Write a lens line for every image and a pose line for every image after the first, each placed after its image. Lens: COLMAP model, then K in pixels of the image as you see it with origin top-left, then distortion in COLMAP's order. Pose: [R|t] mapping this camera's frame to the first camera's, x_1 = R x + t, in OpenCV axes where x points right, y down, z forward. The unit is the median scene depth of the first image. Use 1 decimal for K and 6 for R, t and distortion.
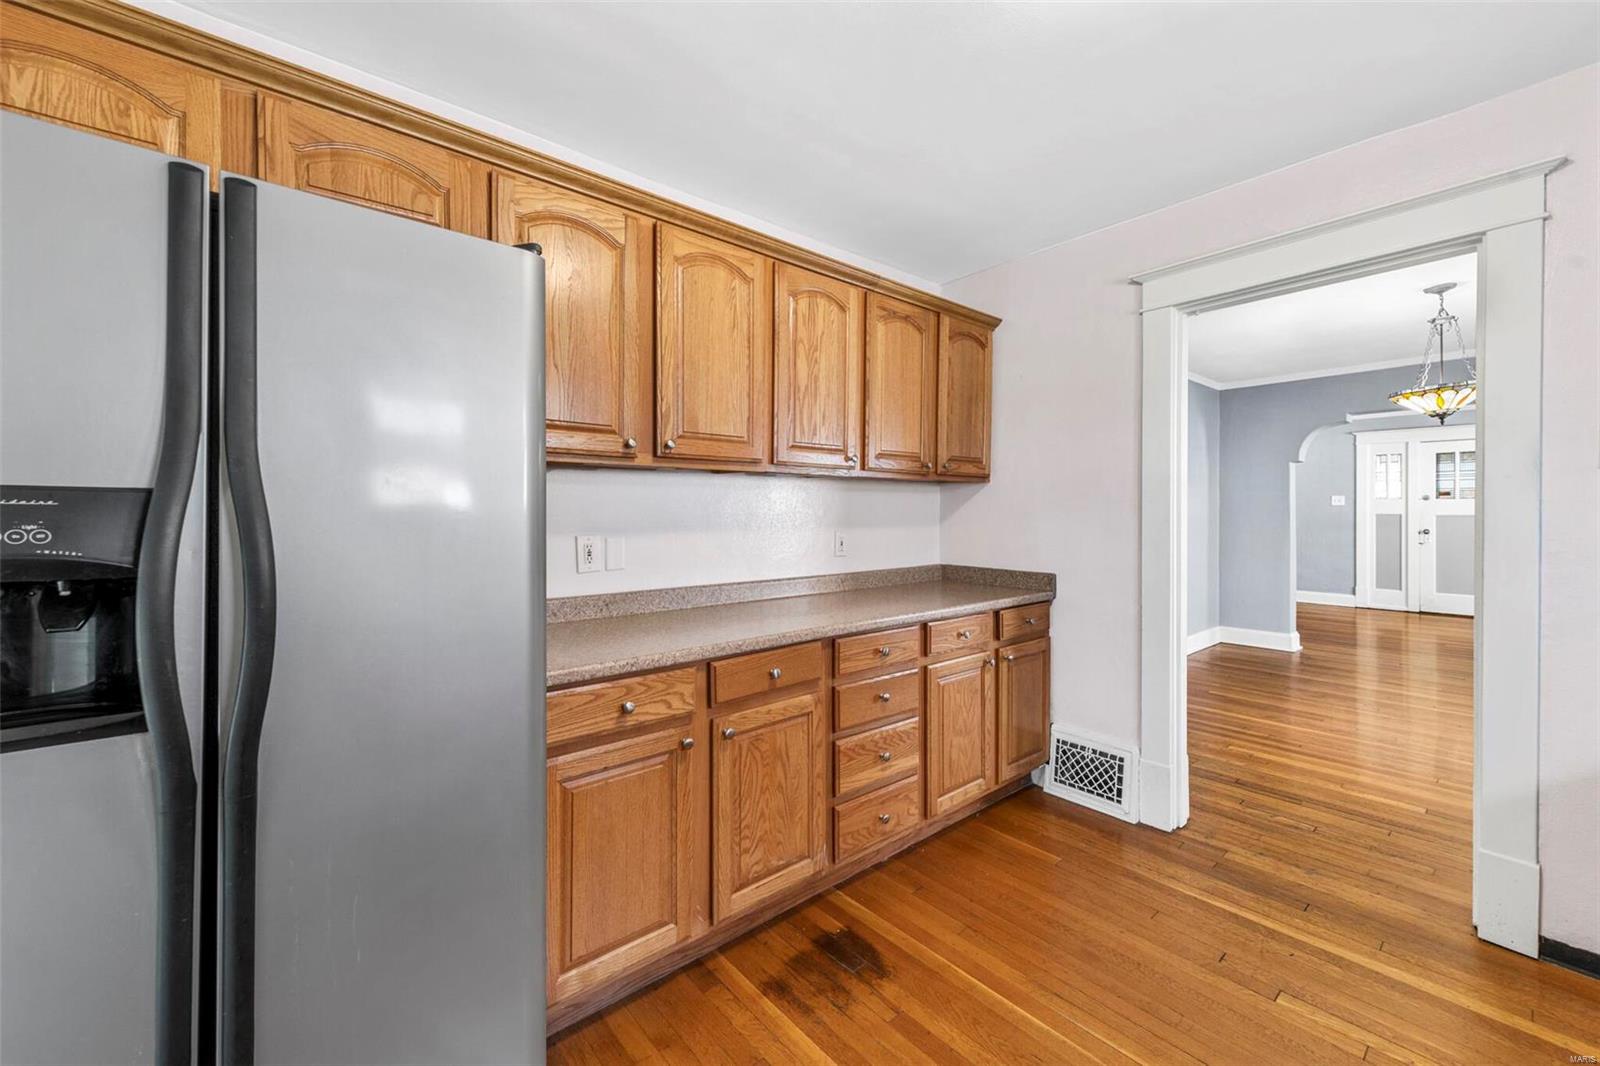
lens RADIAL K [[638.5, 0, 804.2], [0, 638.5, 513.8], [0, 0, 1]] dist [0.010185, -0.000666]
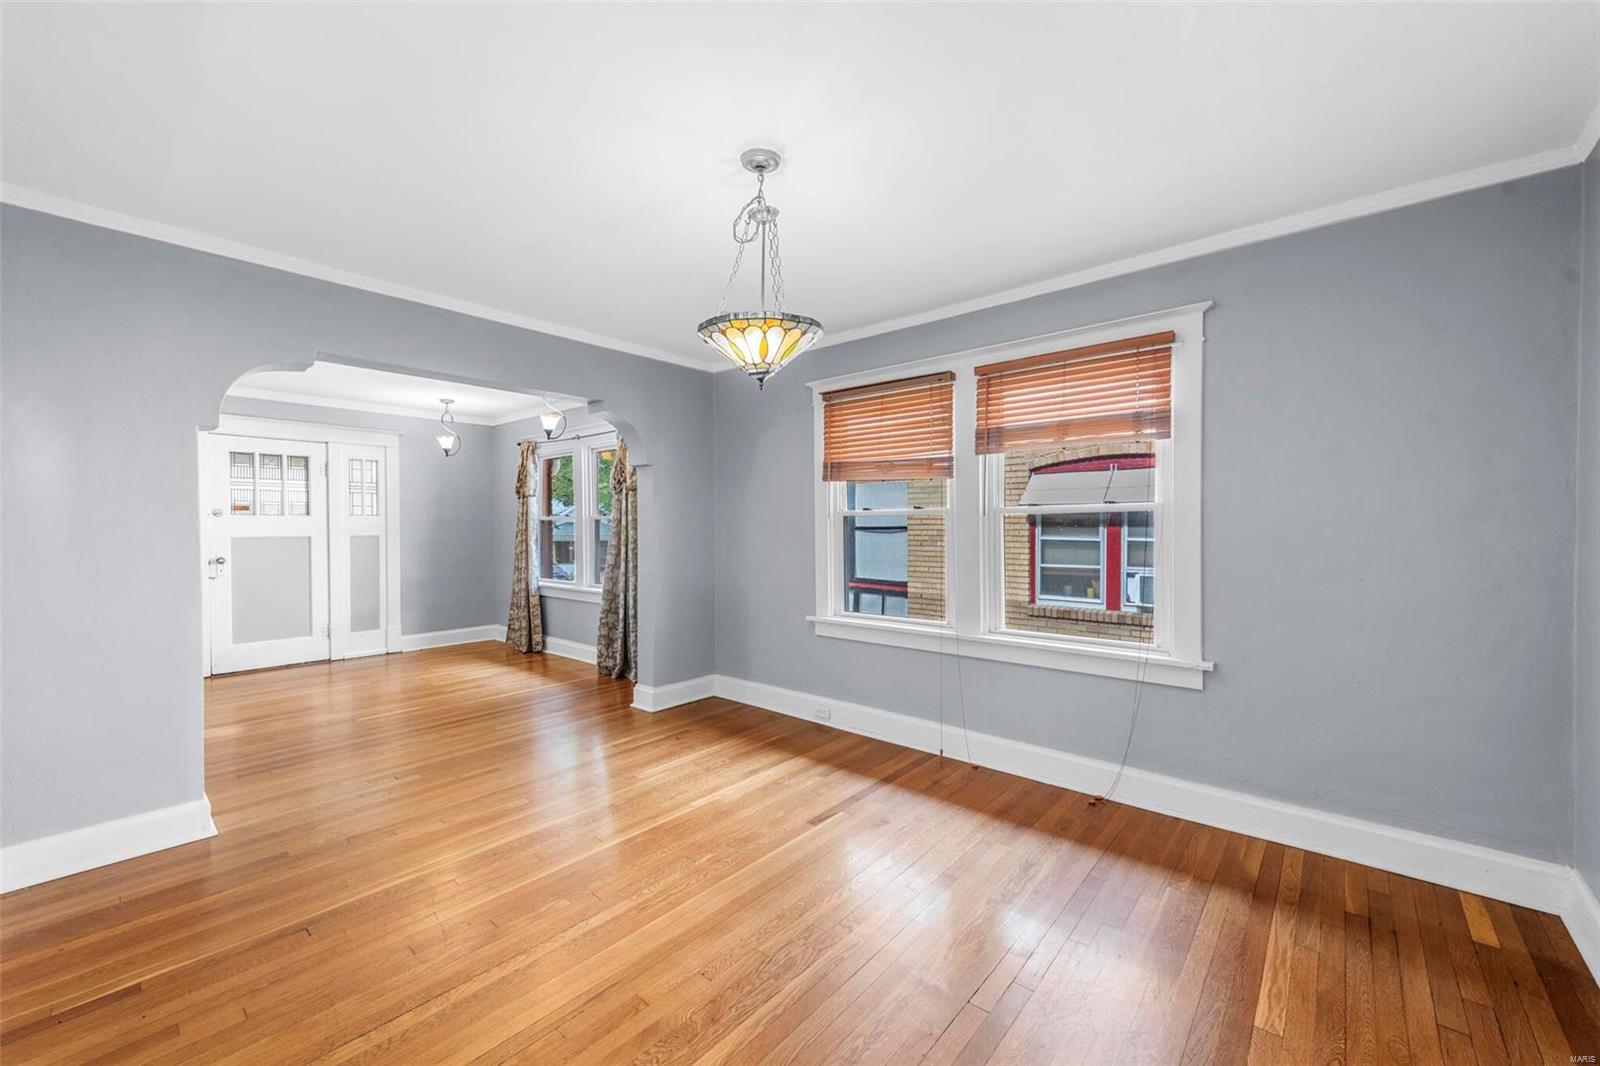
lens RADIAL K [[628.5, 0, 802.1], [0, 628.5, 534.7], [0, 0, 1]] dist [0.012576, -0.000725]
pose [[-0.155275, -0.008362, 0.987836, 0.520723], [0.007227, 0.999928, 0.009600, -0.008929], [-0.987845, 0.008629, -0.155203, 1.392785]]
